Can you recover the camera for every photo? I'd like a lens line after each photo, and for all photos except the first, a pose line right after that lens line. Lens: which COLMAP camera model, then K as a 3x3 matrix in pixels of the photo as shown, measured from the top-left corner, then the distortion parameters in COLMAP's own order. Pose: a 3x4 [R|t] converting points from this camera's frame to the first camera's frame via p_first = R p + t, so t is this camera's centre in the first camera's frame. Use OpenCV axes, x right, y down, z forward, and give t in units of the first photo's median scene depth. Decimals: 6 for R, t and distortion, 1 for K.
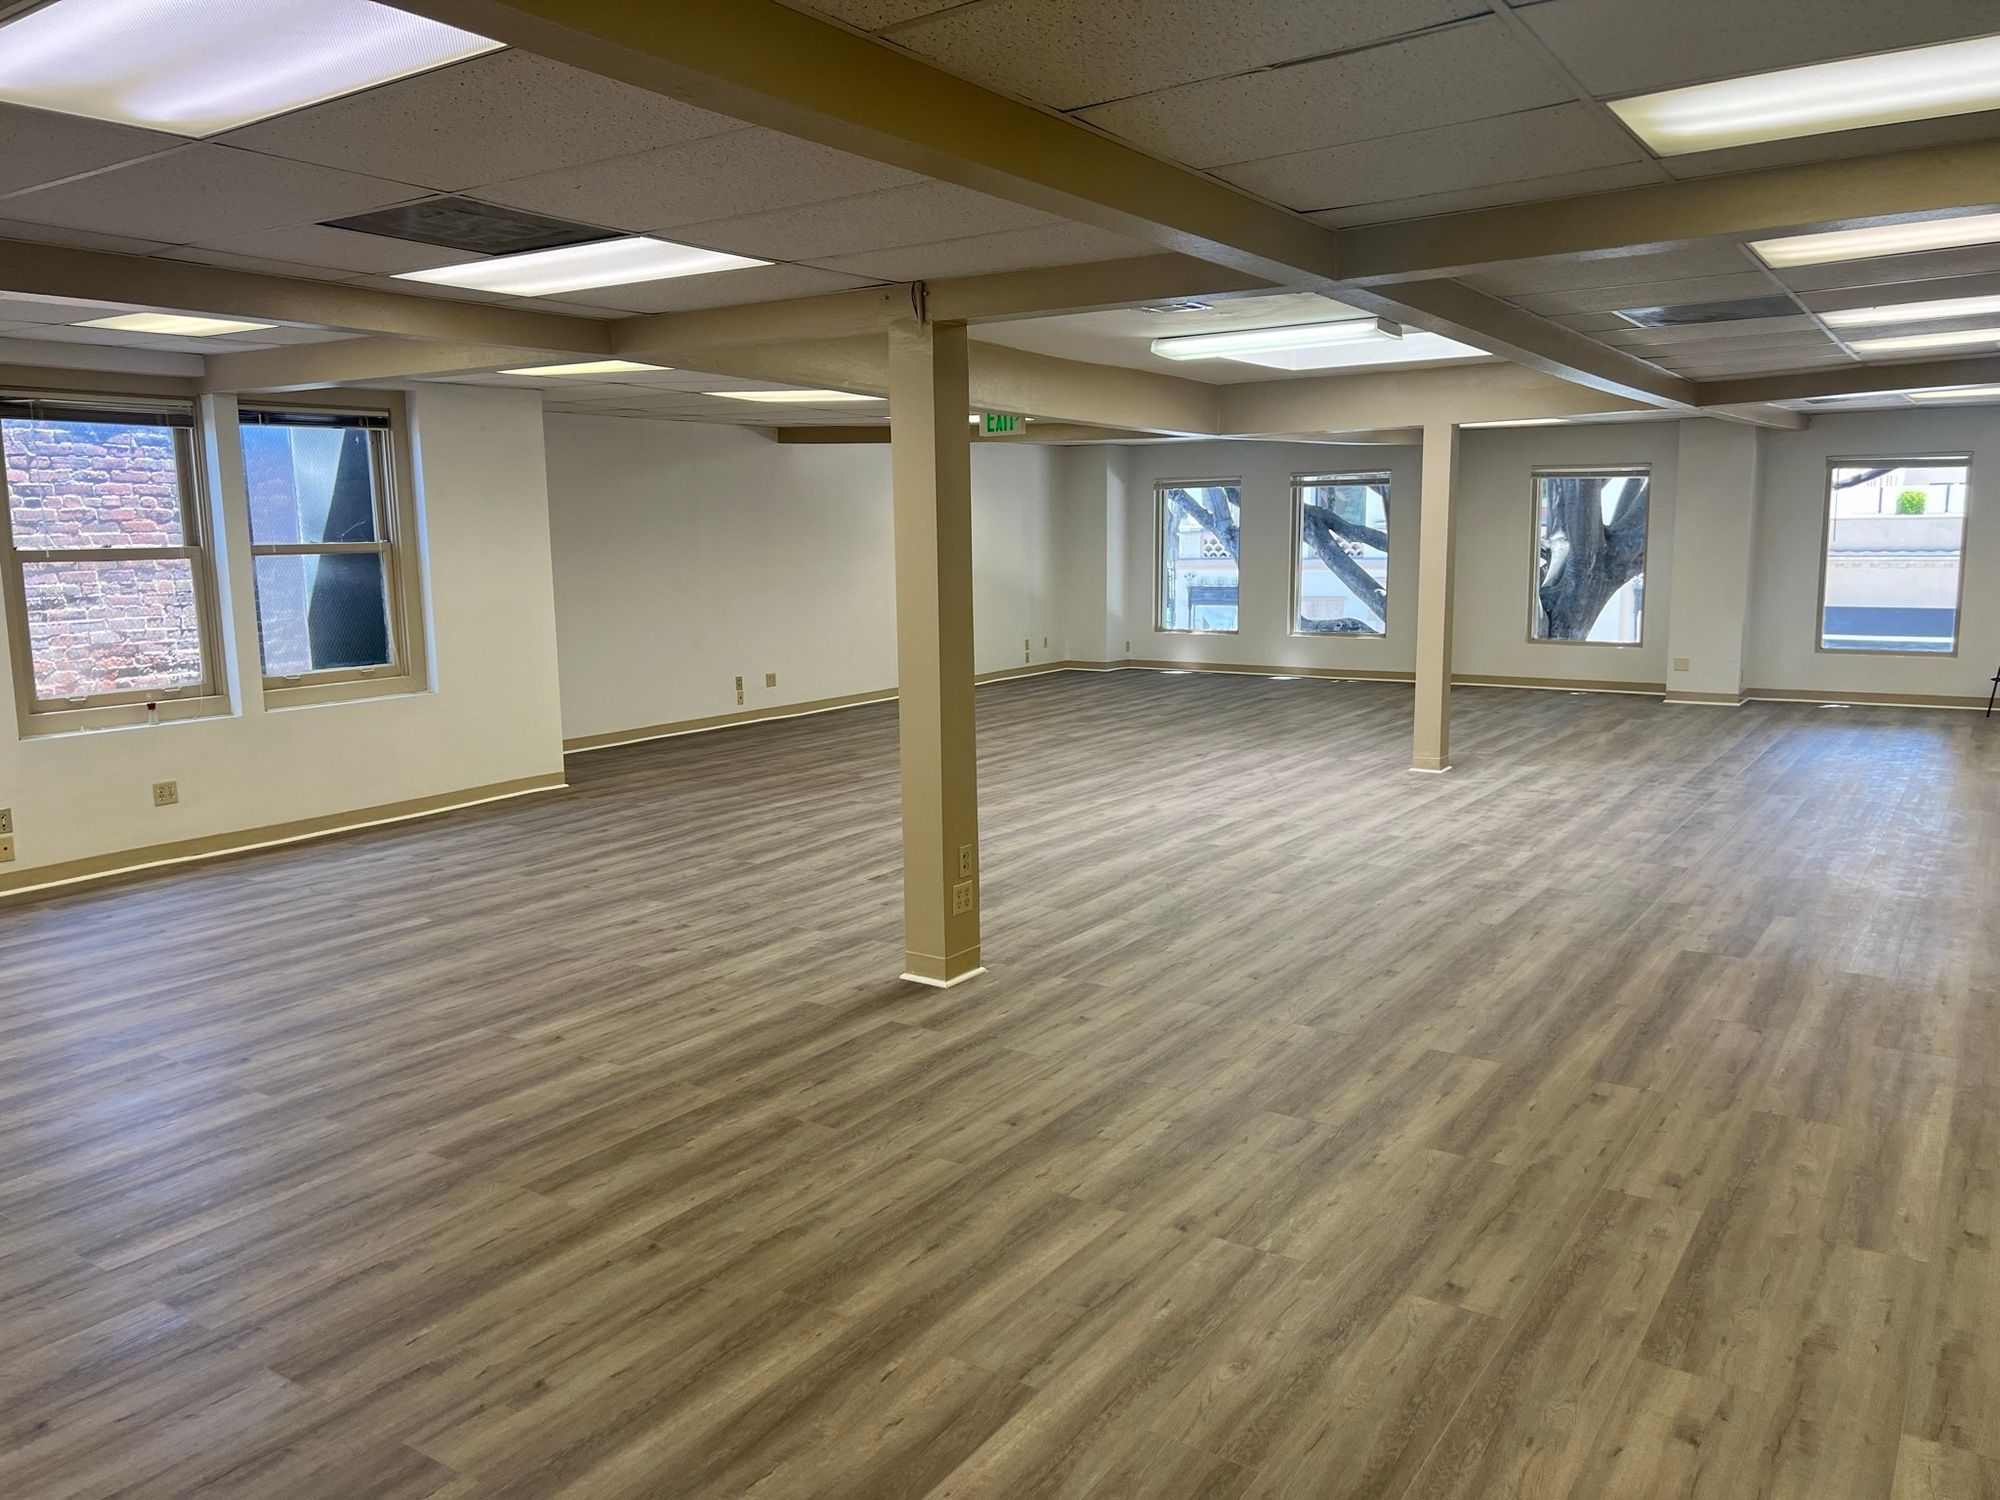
lens RADIAL K [[1491.2, 0, 1000.0], [0, 1491.2, 750.0], [0, 0, 1]] dist [0.026765, -0.006475]
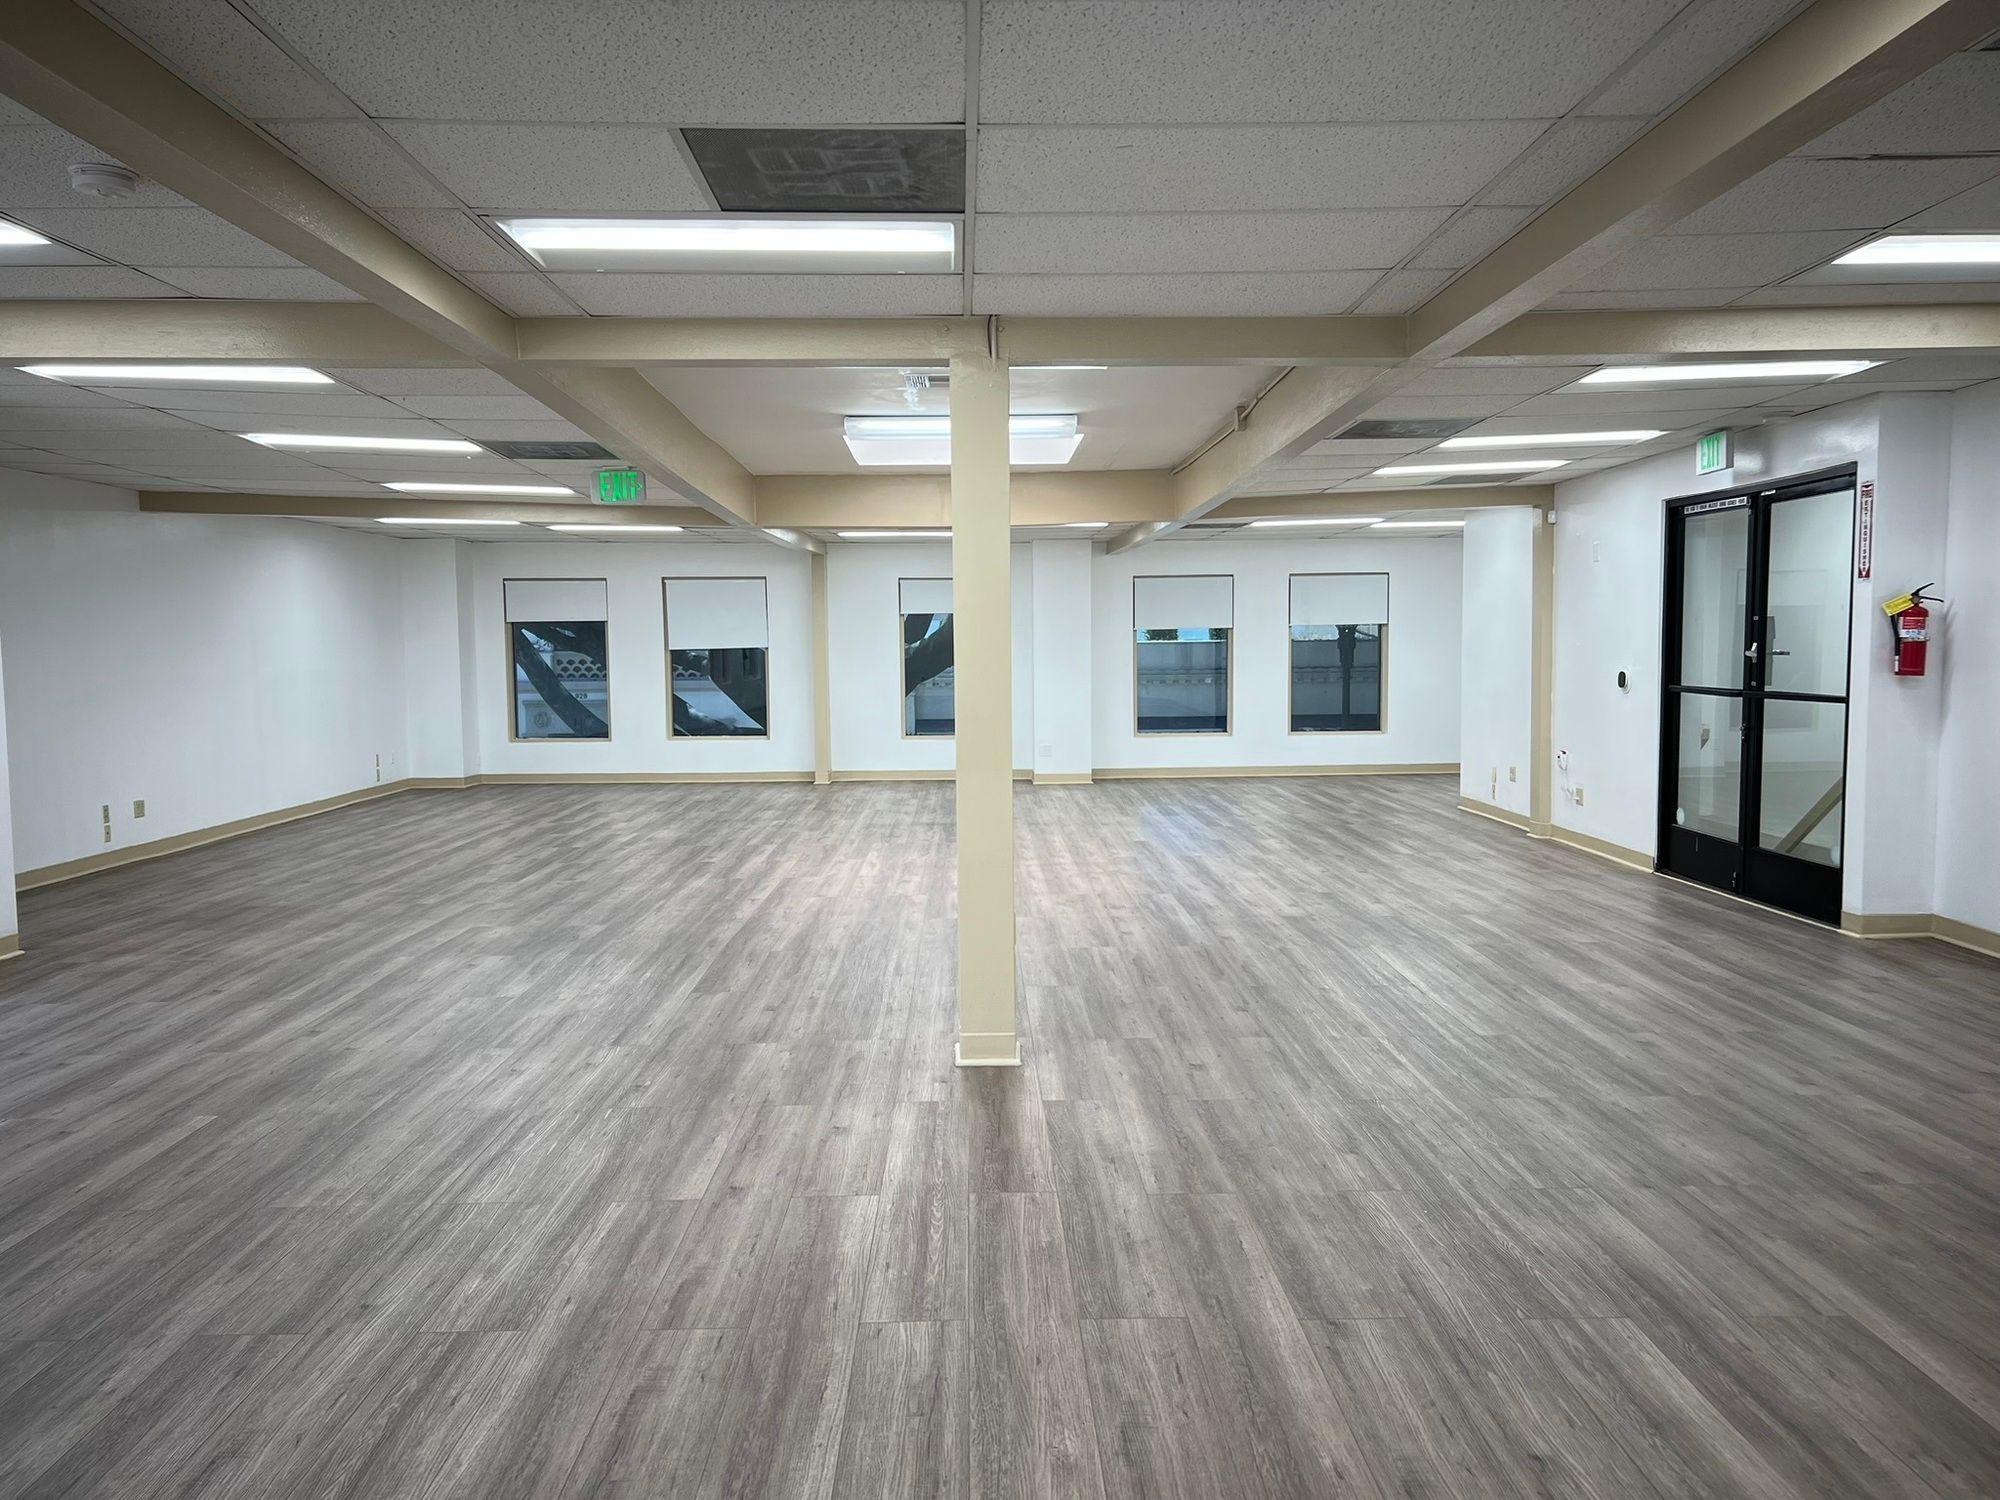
lens RADIAL K [[1491.2, 0, 1000.0], [0, 1491.2, 750.0], [0, 0, 1]] dist [0.026765, -0.006475]
pose [[0.815248, -0.034795, 0.578066, -0.595251], [0.084721, 0.994620, -0.059614, 0.019046], [-0.572881, 0.097575, 0.813810, 0.235743]]
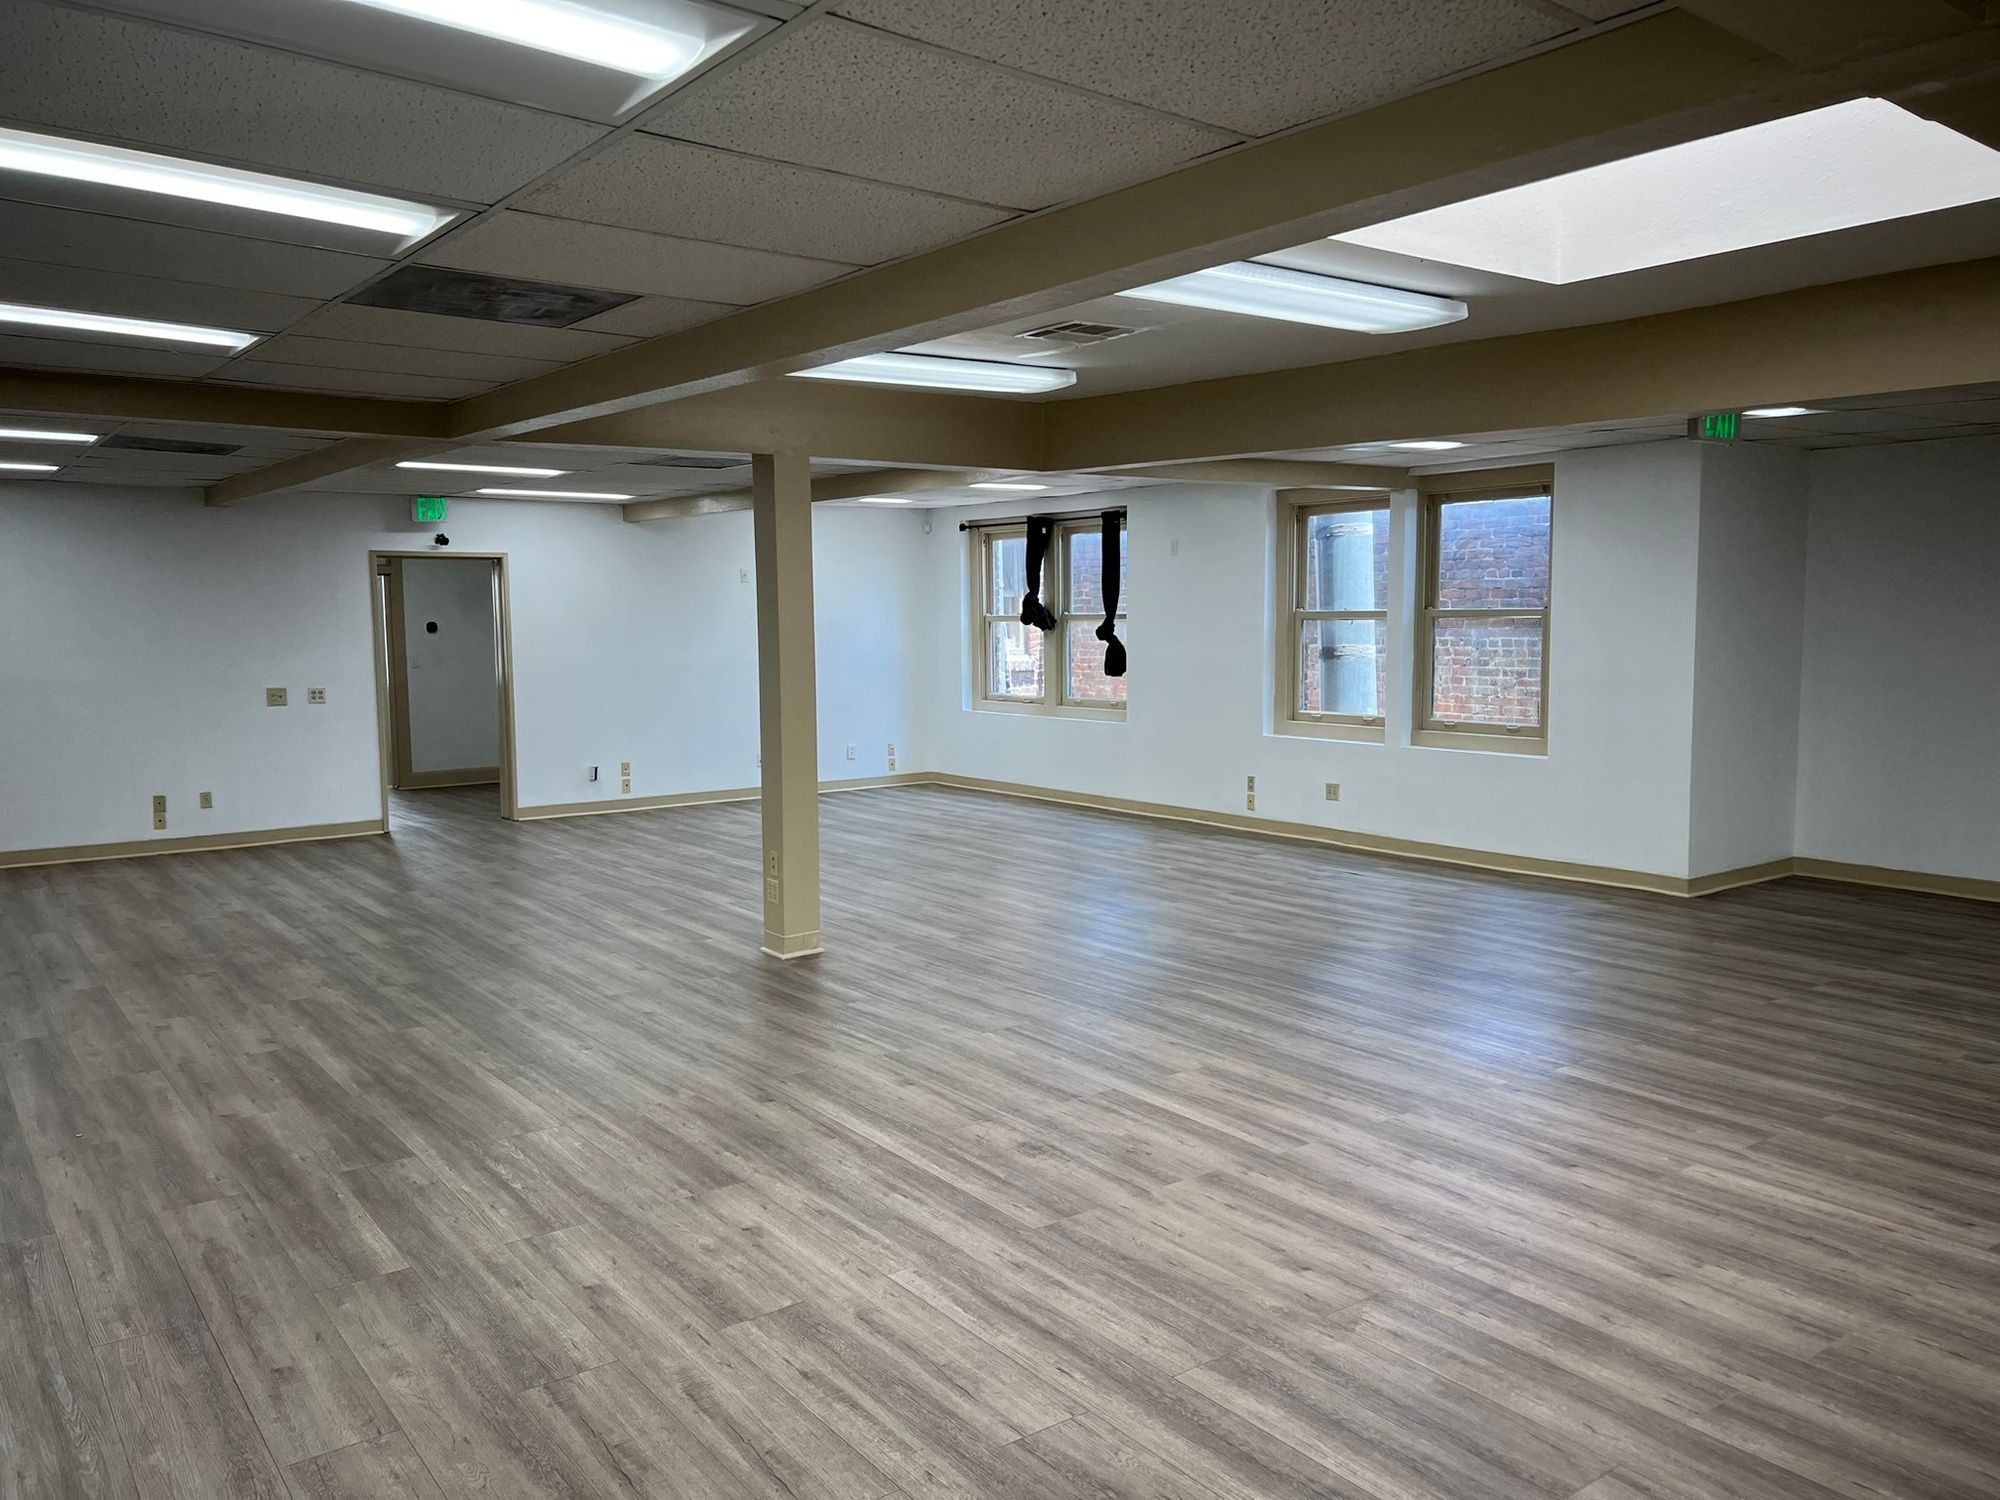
lens RADIAL K [[1491.2, 0, 1000.0], [0, 1491.2, 750.0], [0, 0, 1]] dist [0.026765, -0.006475]
pose [[-0.320497, 0.107737, -0.941103, 1.174561], [-0.126927, 0.979667, 0.155377, -0.260827], [0.938707, 0.169249, -0.300305, 1.625281]]
